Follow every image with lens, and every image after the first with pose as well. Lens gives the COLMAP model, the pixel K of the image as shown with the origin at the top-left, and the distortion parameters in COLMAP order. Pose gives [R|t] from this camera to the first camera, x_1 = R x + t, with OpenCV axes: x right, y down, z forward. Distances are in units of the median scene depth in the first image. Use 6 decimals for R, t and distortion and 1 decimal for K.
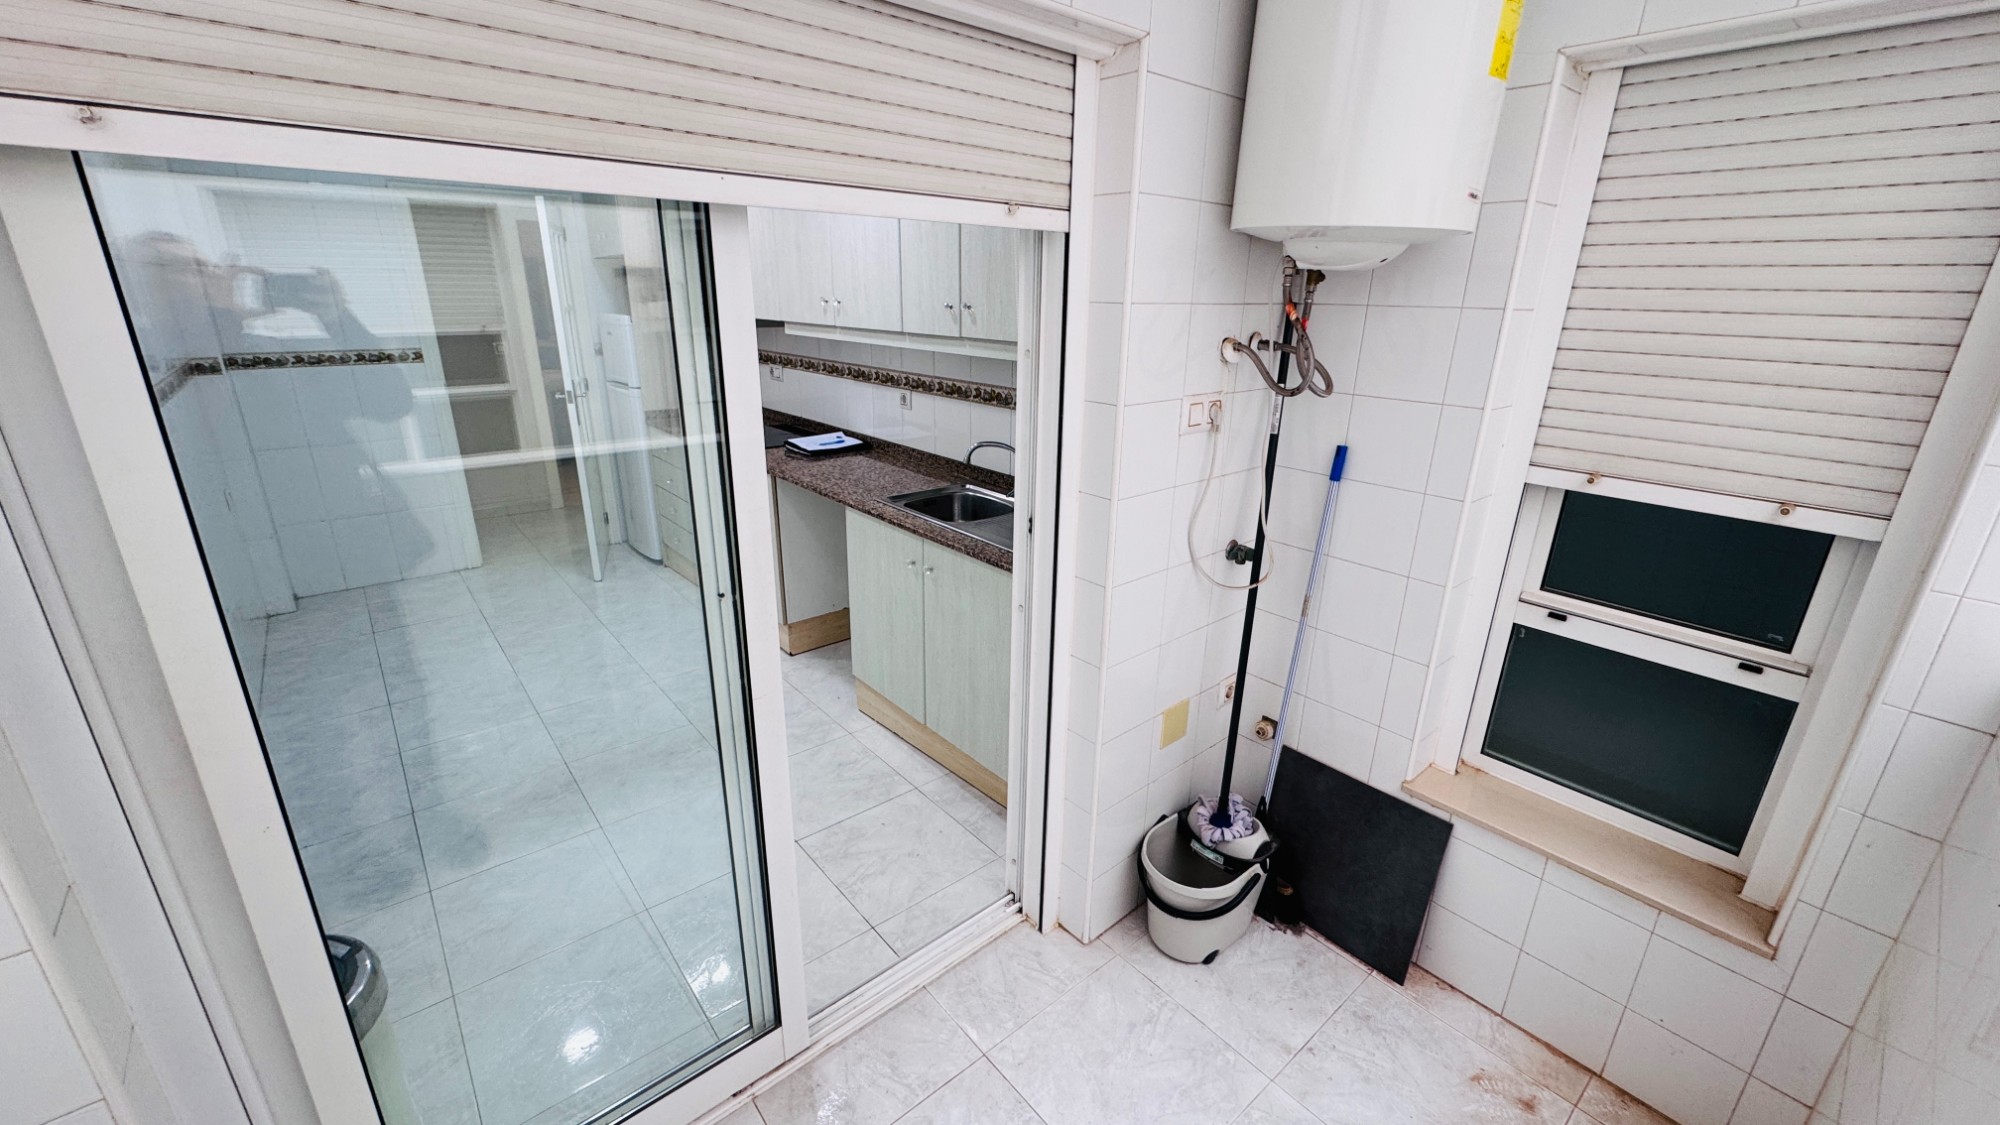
lens RADIAL K [[793.6, 0, 996.8], [0, 793.6, 560.3], [0, 0, 1]] dist [-0.003265, 0.000479]
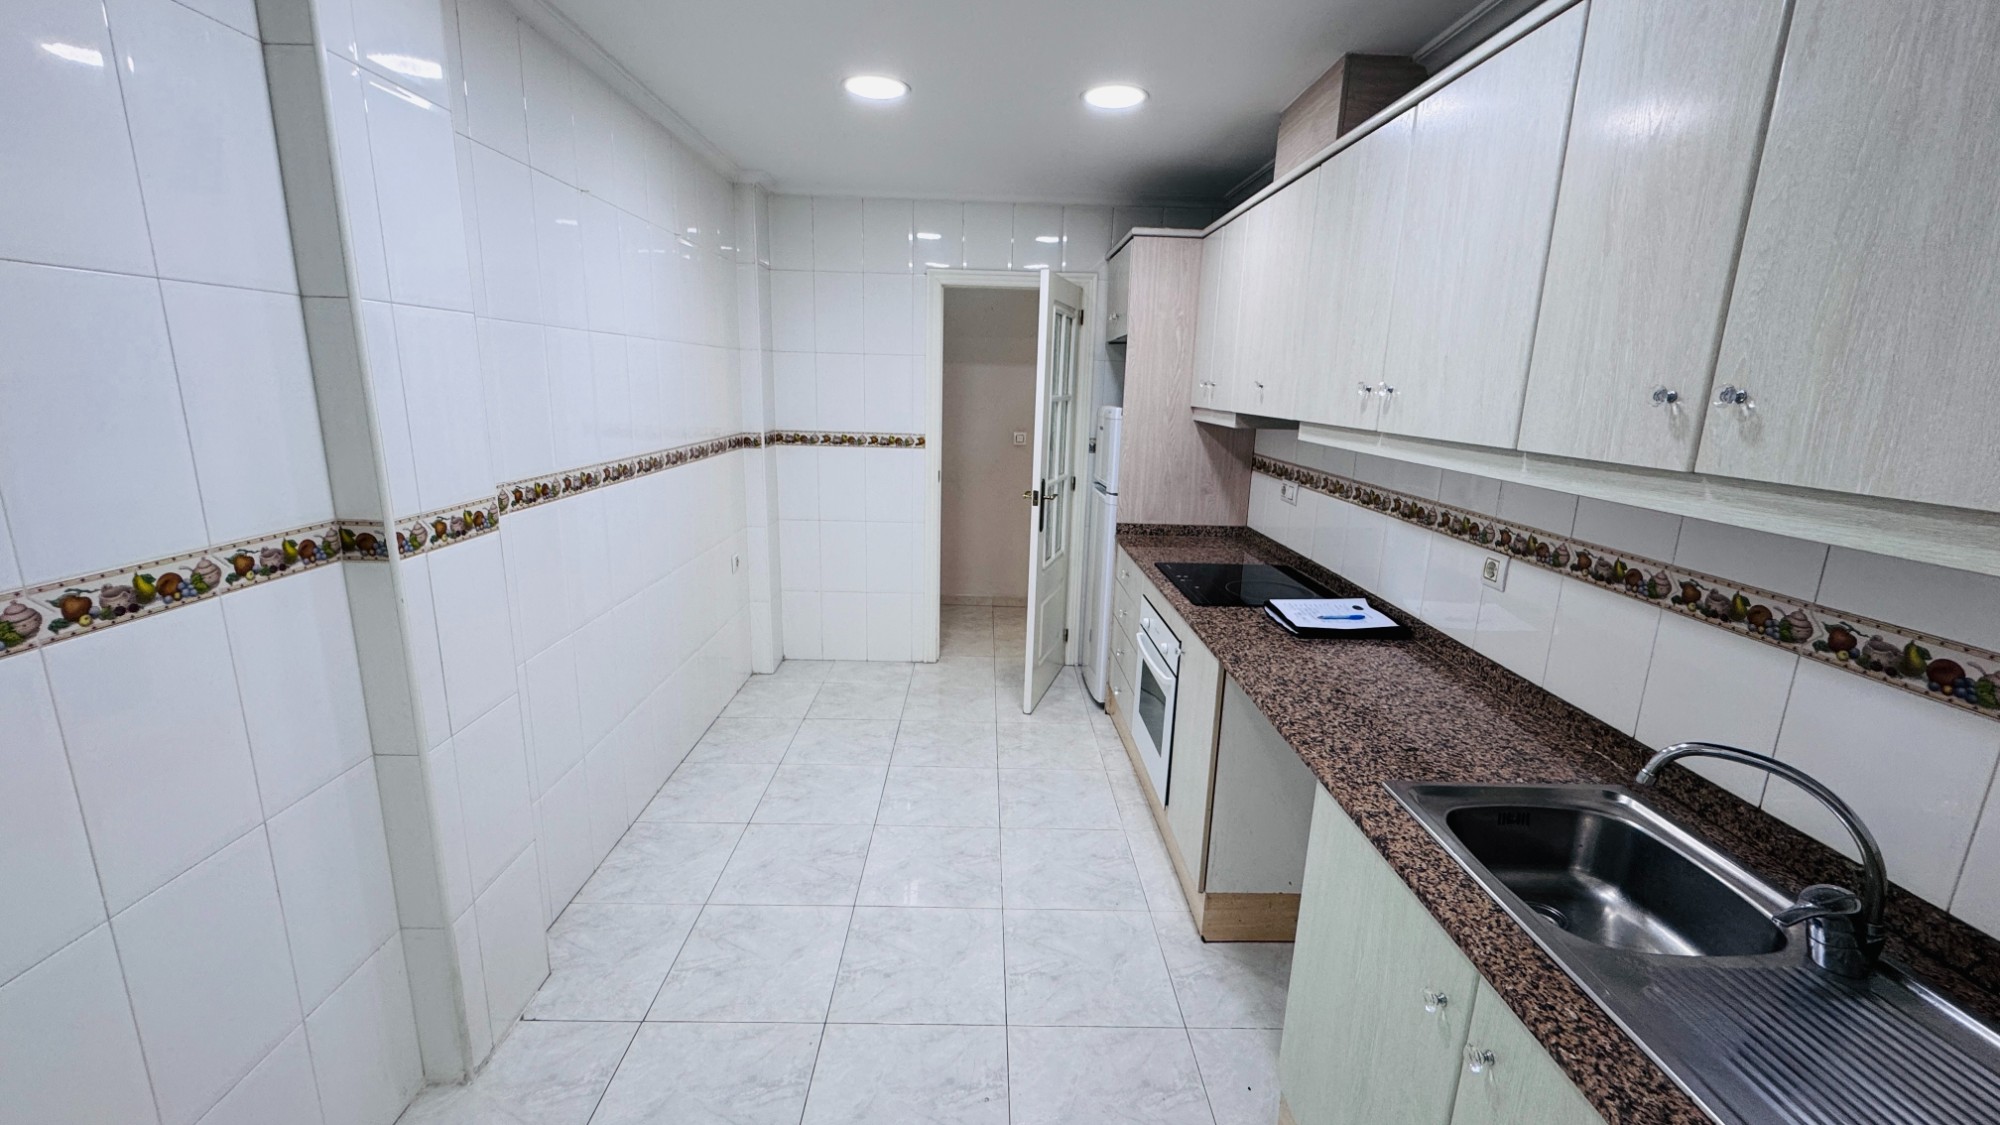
lens RADIAL K [[793.6, 0, 995.9], [0, 793.6, 561.5], [0, 0, 1]] dist [-0.003265, 0.000479]
pose [[0.776933, 0.146320, -0.612344, -0.048457], [-0.218819, 0.974740, -0.044720, -0.107089], [0.590333, 0.168737, 0.789326, 0.364268]]
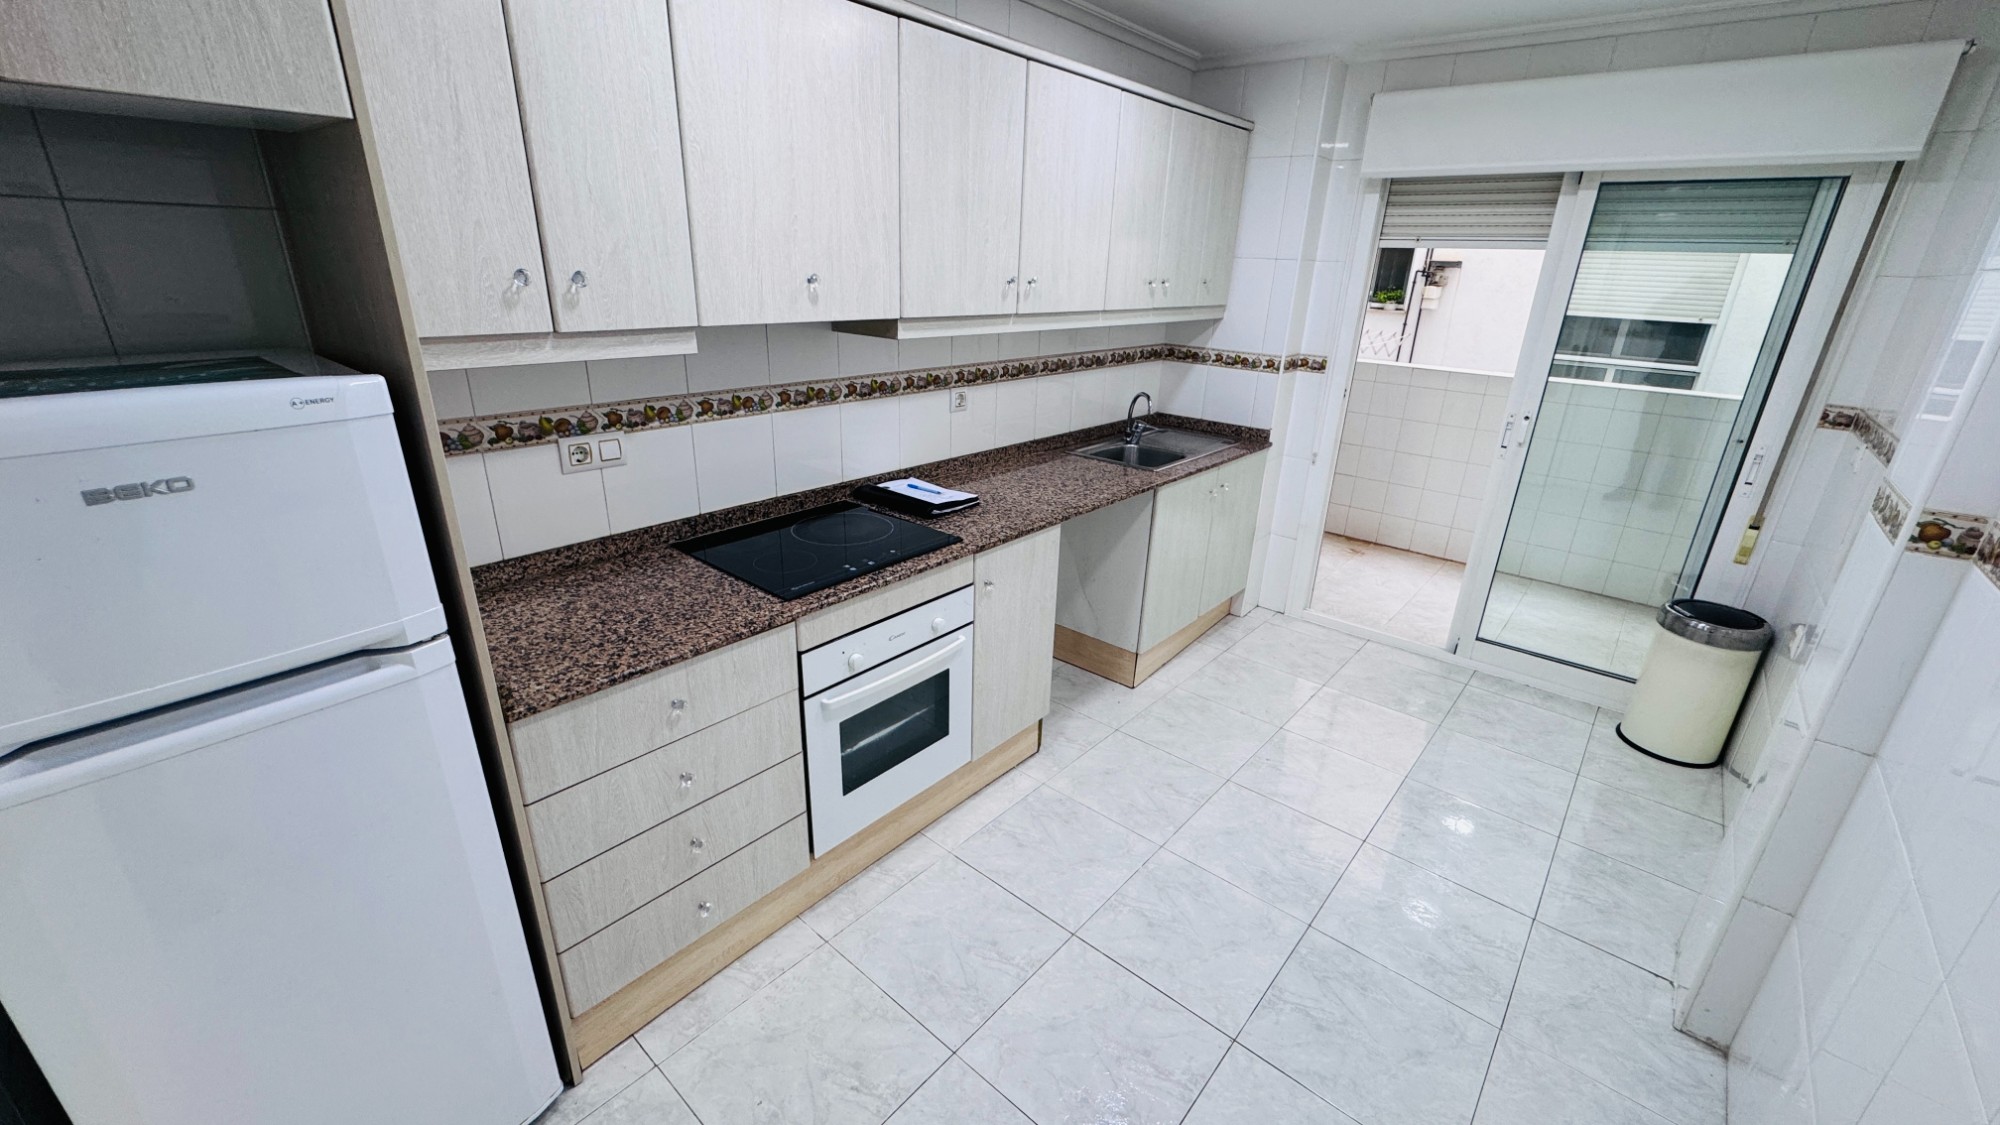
lens RADIAL K [[793.6, 0, 1001.1], [0, 793.6, 561.0], [0, 0, 1]] dist [-0.003265, 0.000479]
pose [[-0.160548, -0.369363, 0.915312, -0.891859], [0.288070, 0.869432, 0.401377, -0.359109], [-0.944055, 0.328114, -0.033183, 1.003997]]
